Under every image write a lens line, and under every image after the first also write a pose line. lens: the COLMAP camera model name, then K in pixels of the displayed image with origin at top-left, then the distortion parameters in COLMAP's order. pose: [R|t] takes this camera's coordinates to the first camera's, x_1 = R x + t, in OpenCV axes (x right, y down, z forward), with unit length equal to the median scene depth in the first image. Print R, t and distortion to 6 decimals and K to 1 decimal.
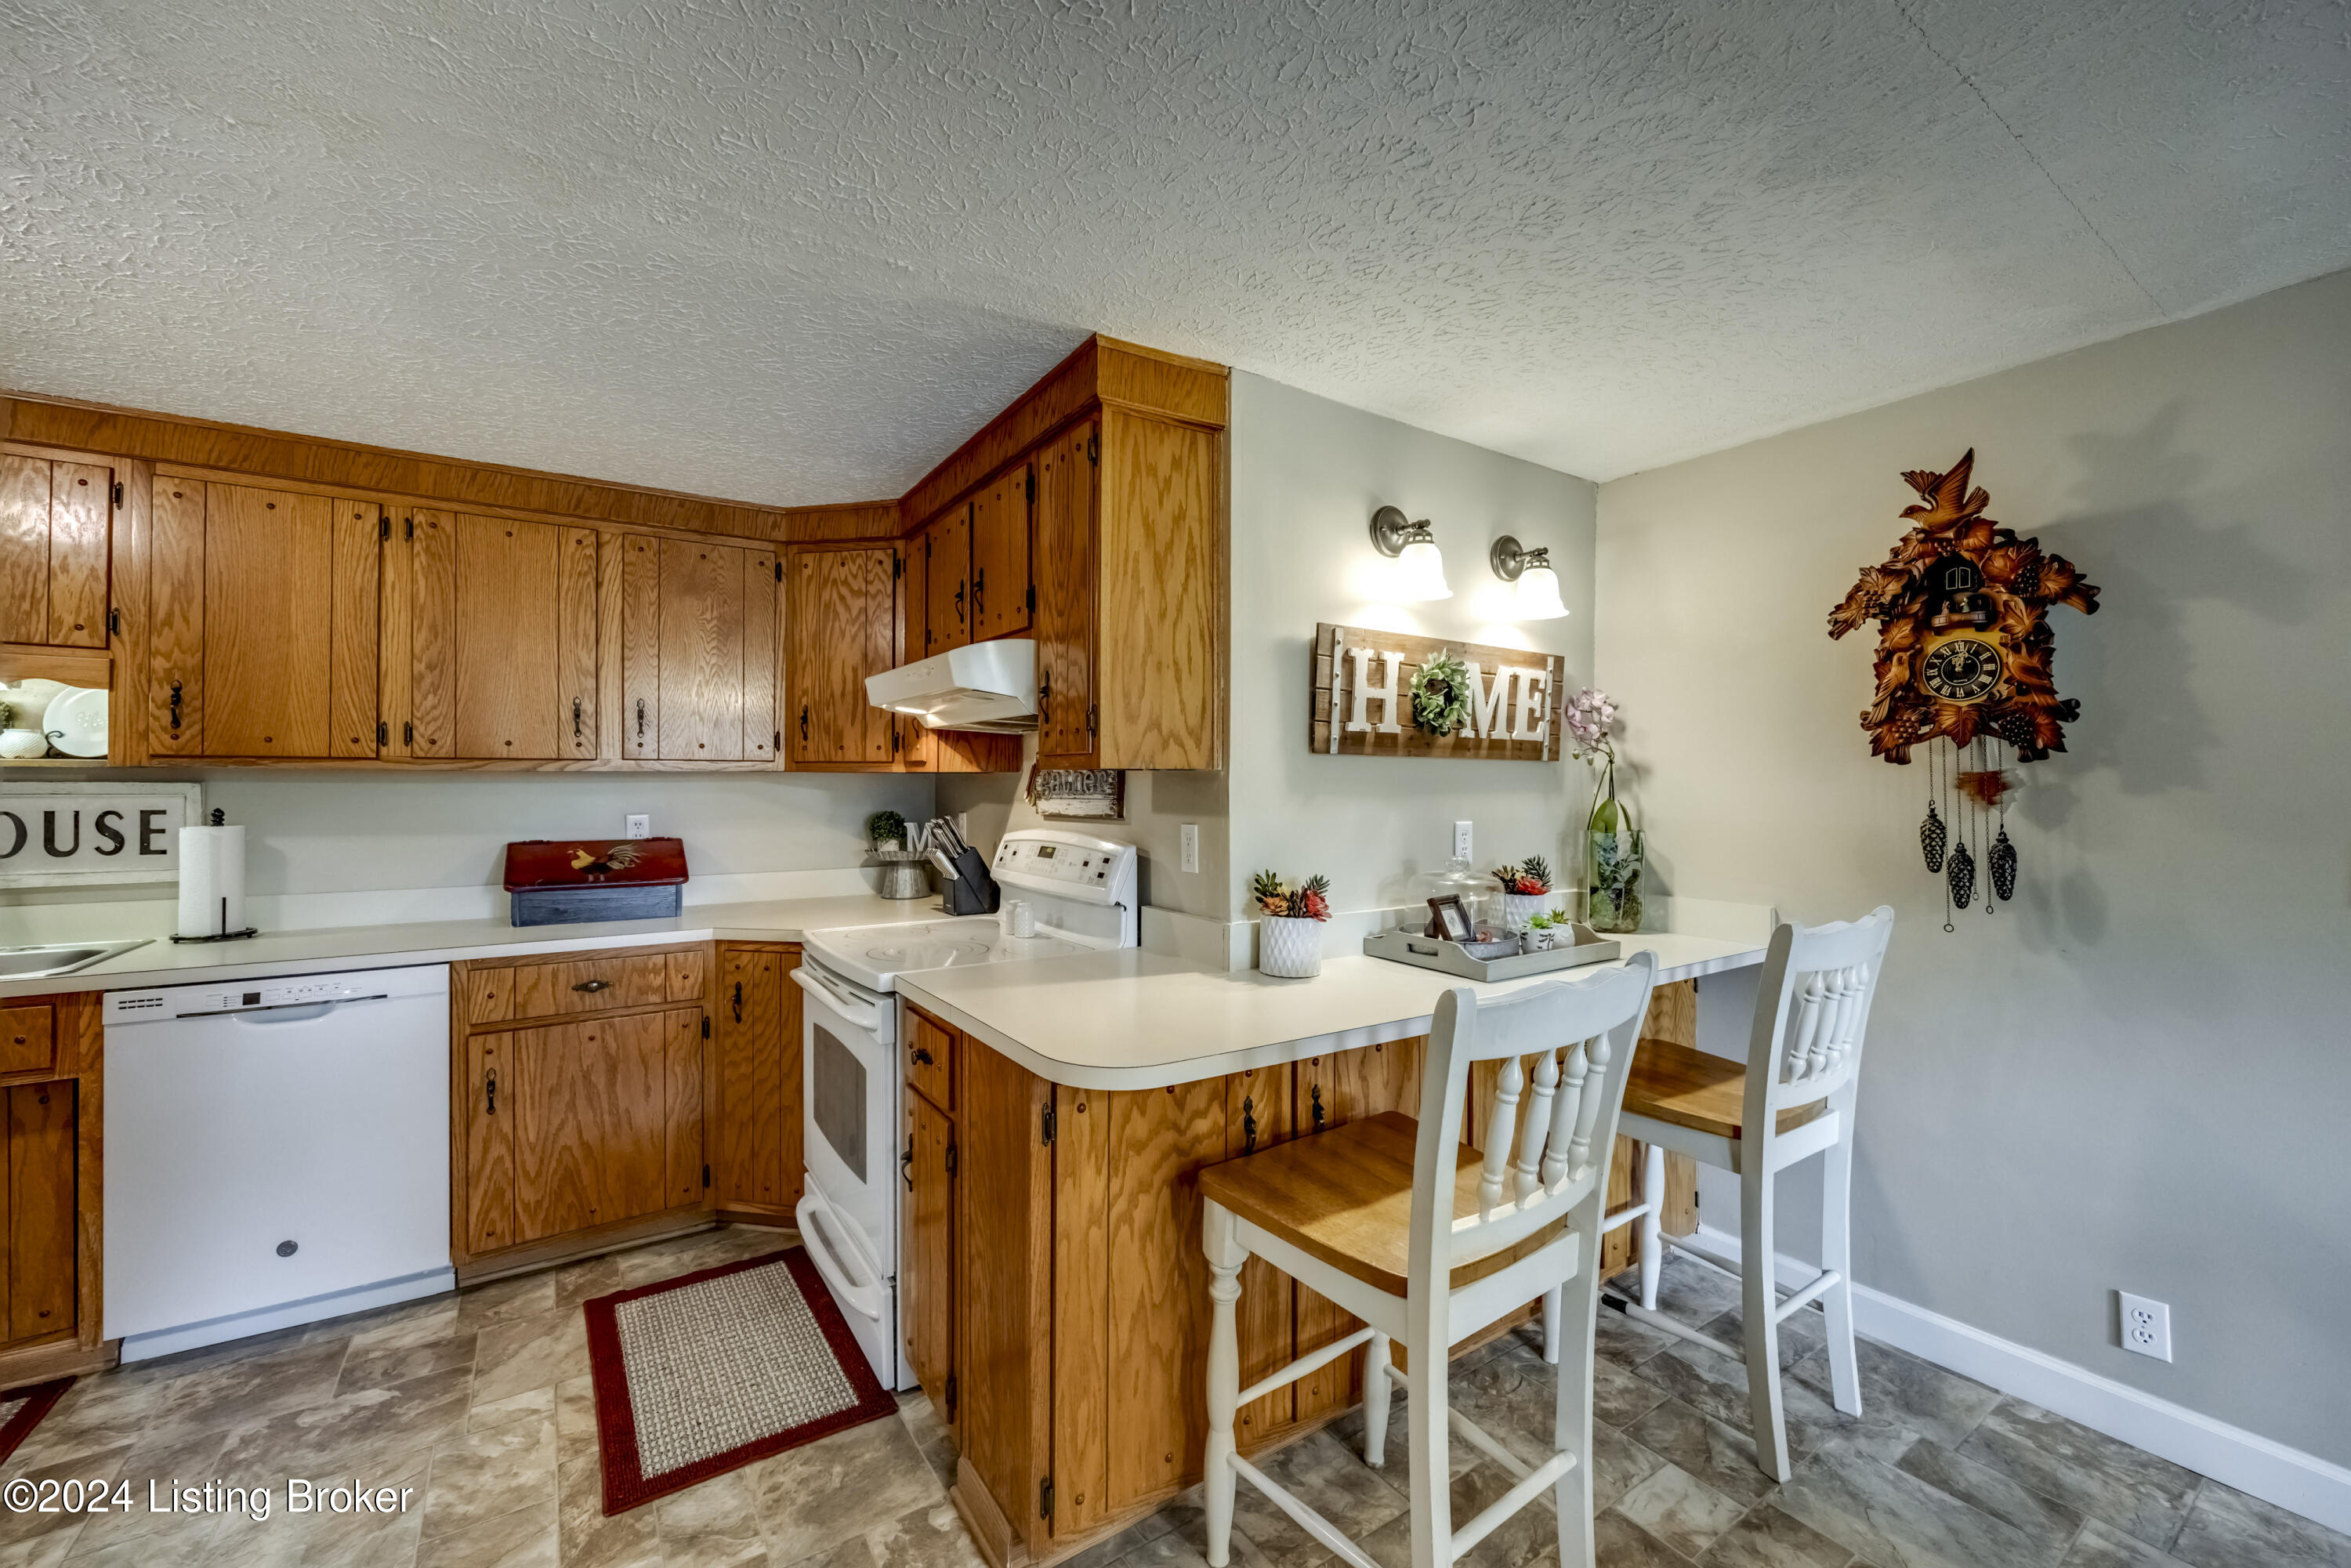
lens RADIAL K [[937.8, 0, 1183.2], [0, 937.8, 777.2], [0, 0, 1]] dist [-0.003255, -0.000132]
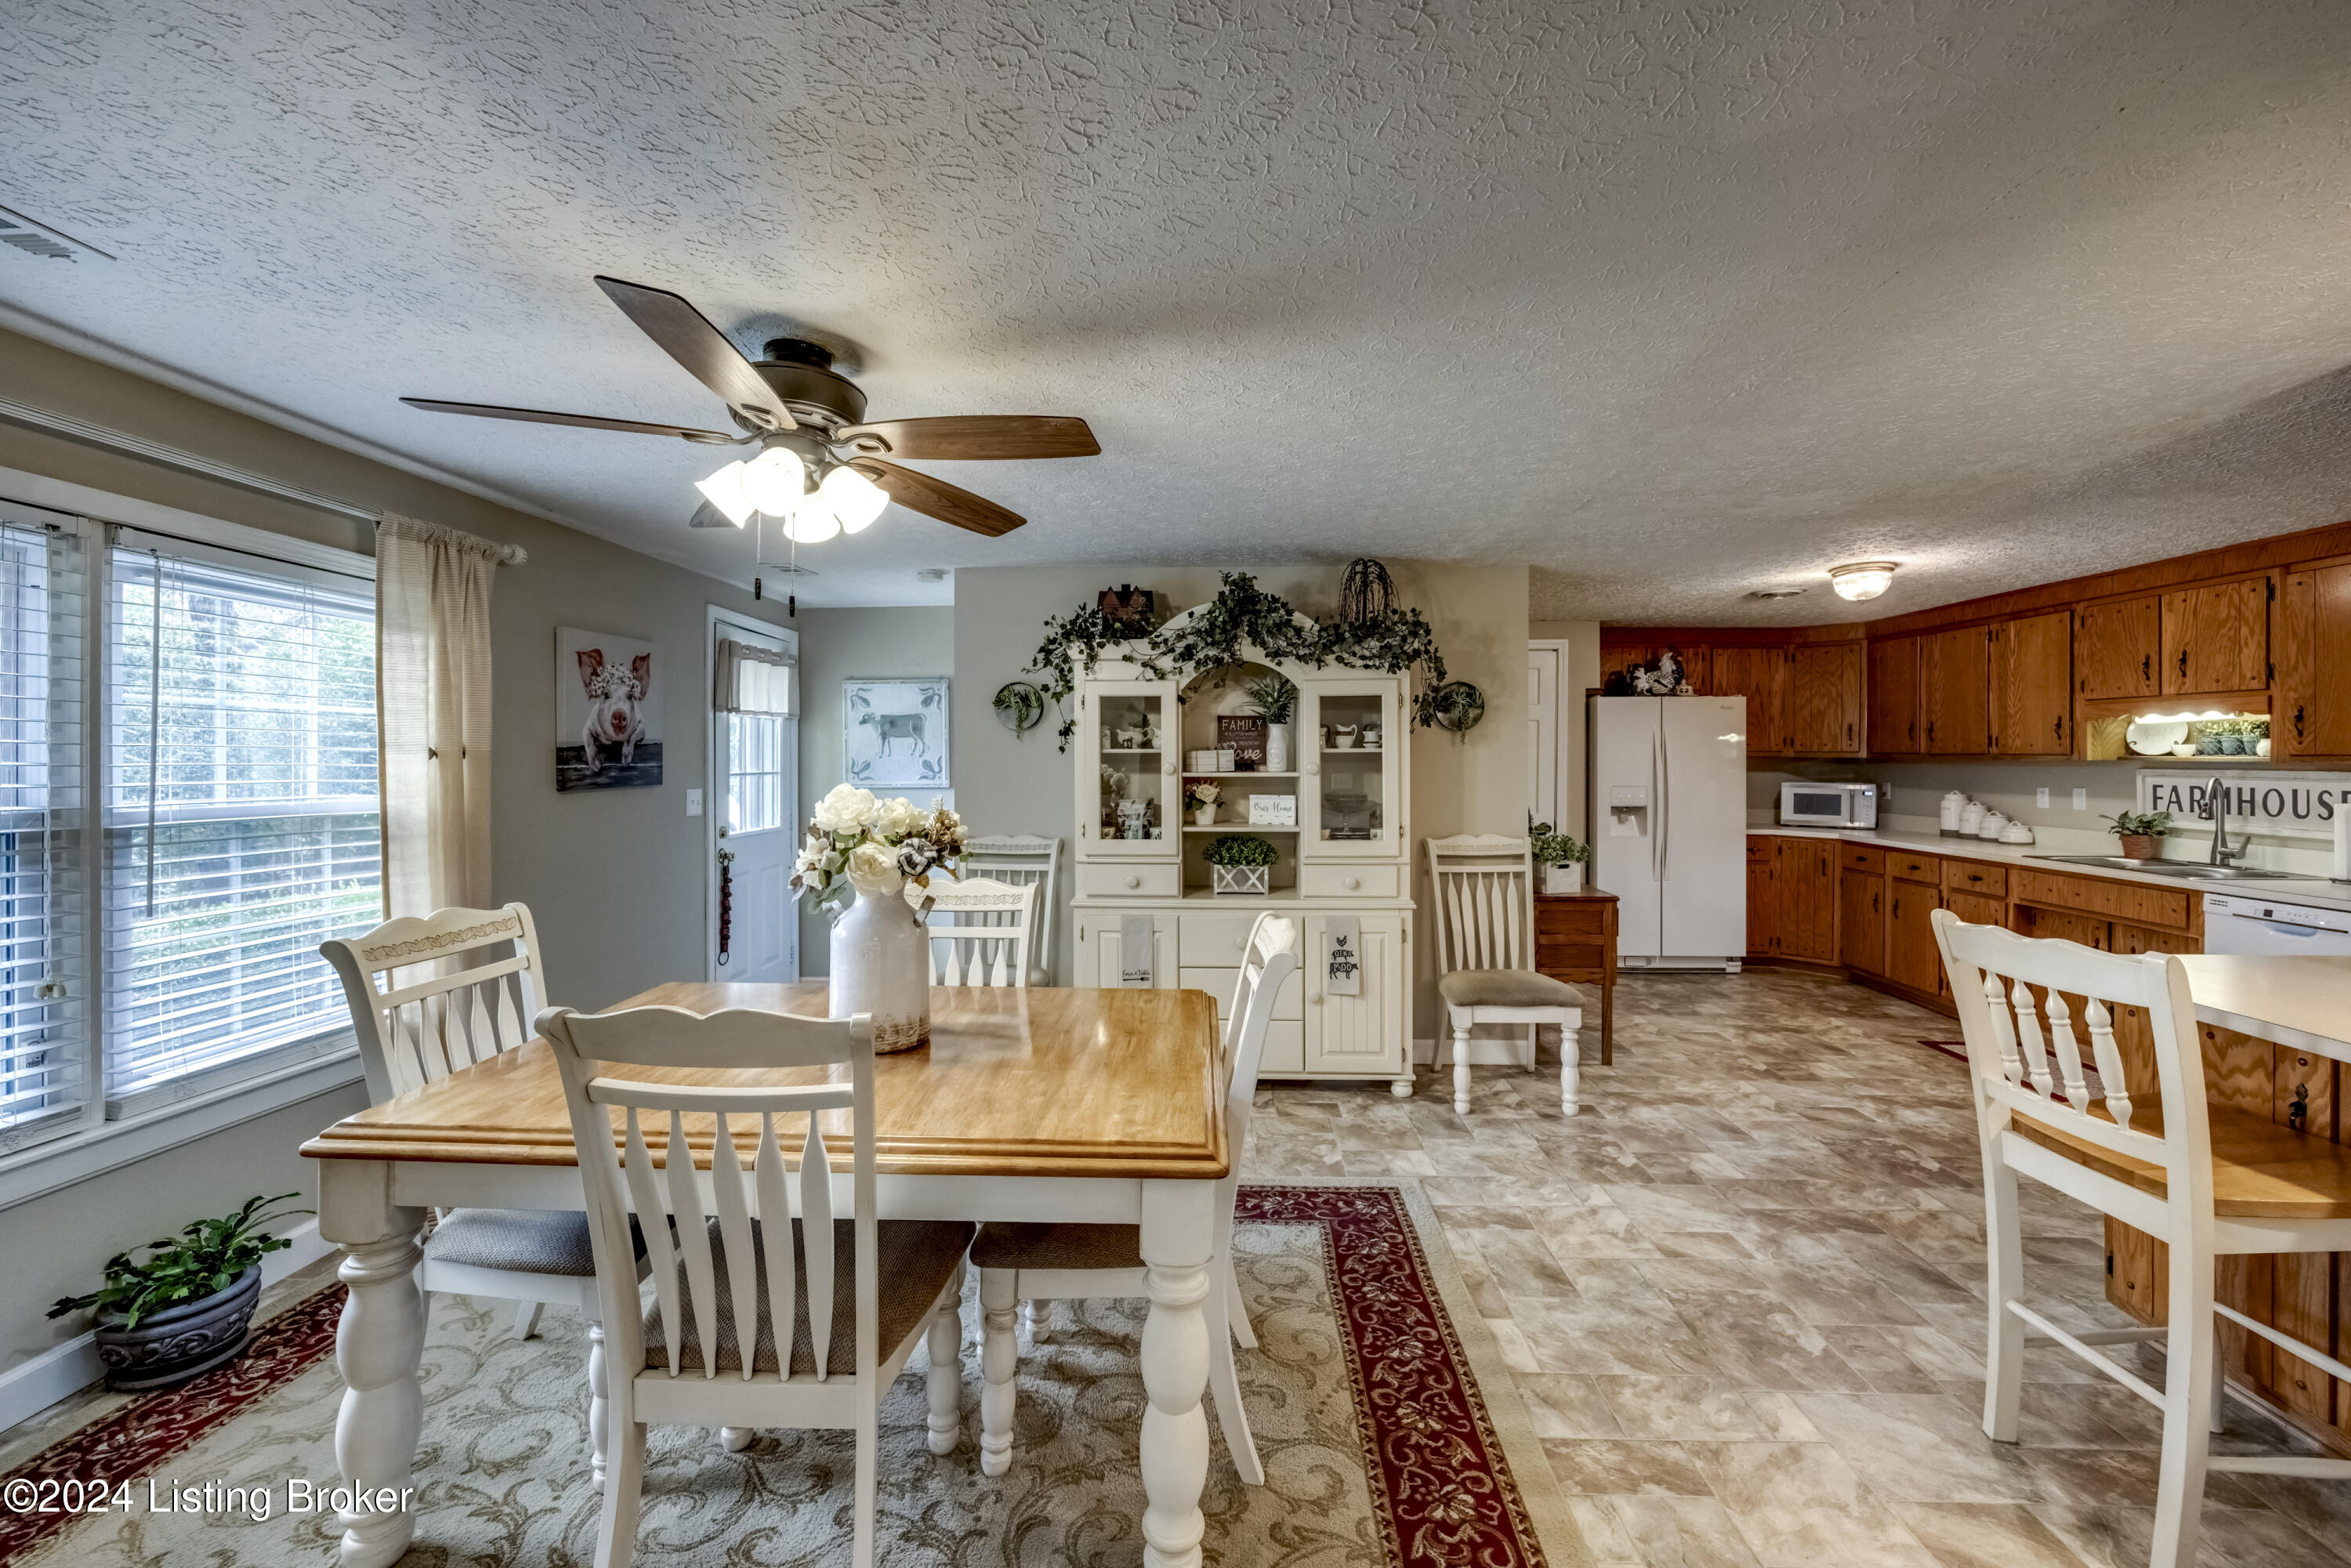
lens RADIAL K [[932.4, 0, 1163.2], [0, 932.4, 760.1], [0, 0, 1]] dist [-0.014503, 0.000308]
pose [[-0.609079, 0.002938, -0.793104, 1.122806], [0.006403, 0.999979, -0.001213, -0.023099], [0.793084, -0.005817, -0.609085, 0.401257]]
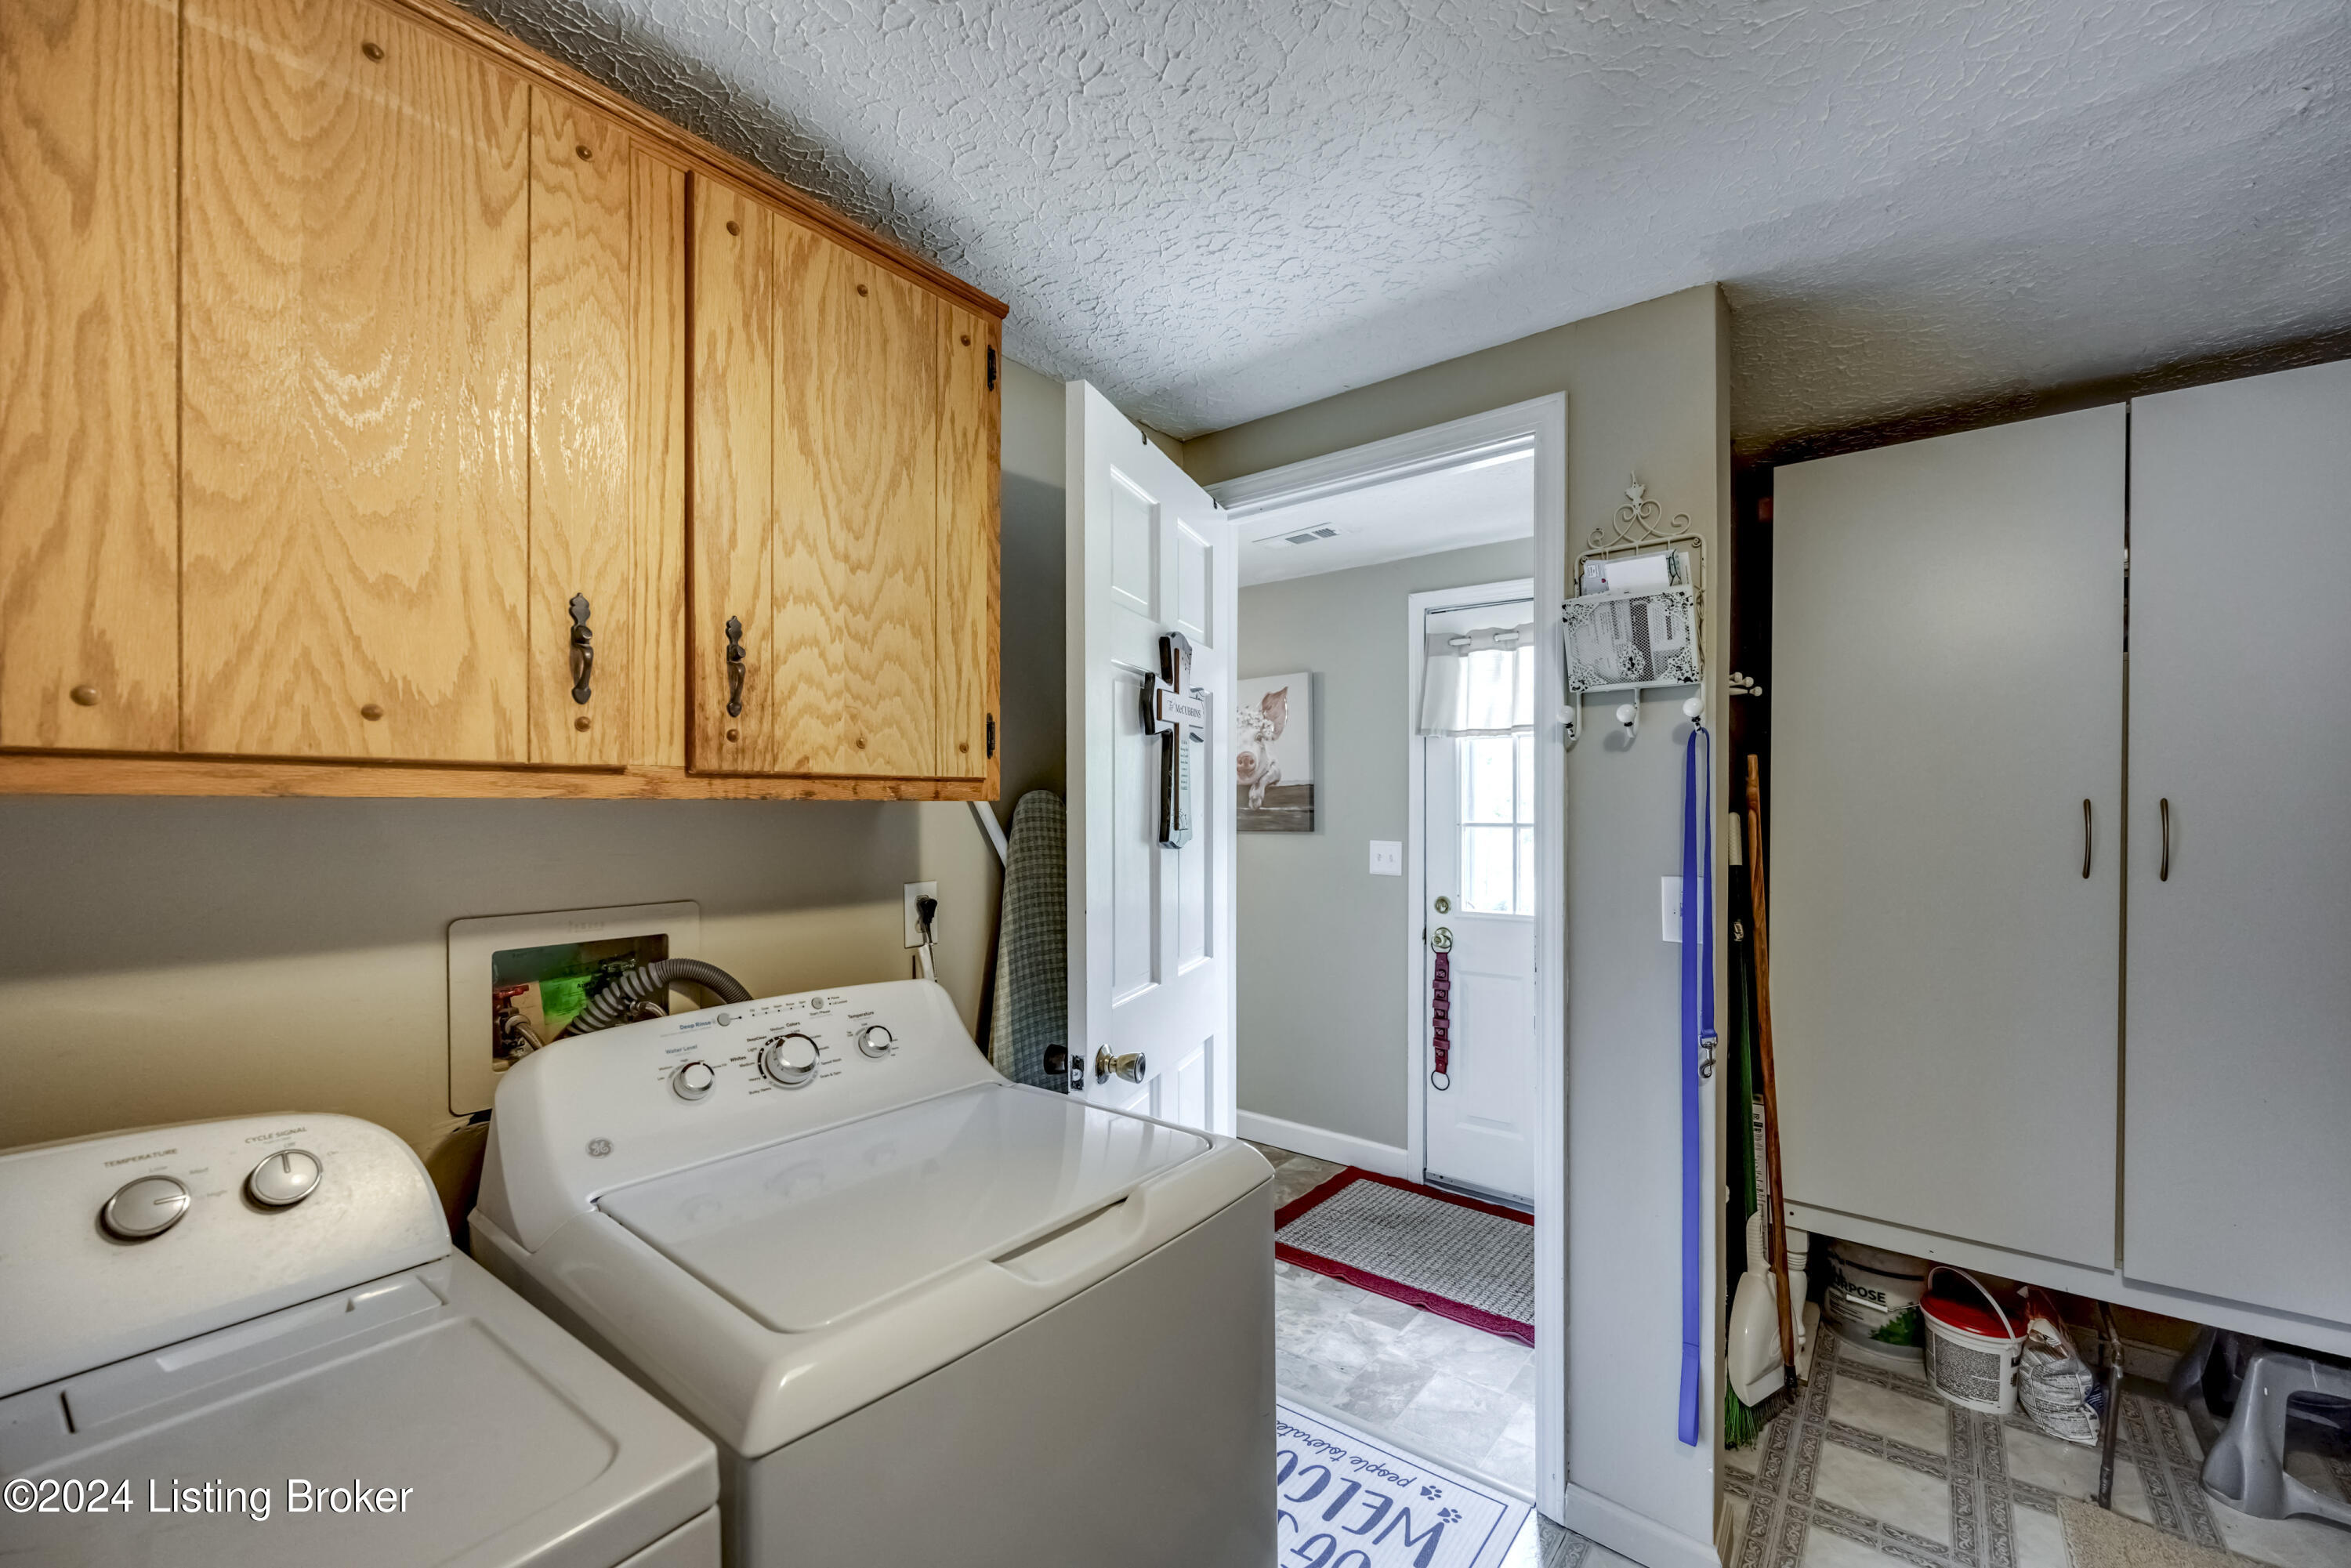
lens RADIAL K [[929.8, 0, 1178.5], [0, 929.8, 779.5], [0, 0, 1]] dist [-0.006939, 0.000256]
pose [[-0.301086, 0.027725, 0.953194, -0.933199], [-0.005113, 0.999516, -0.030688, -0.022929], [-0.953583, -0.014114, -0.300799, -0.663537]]
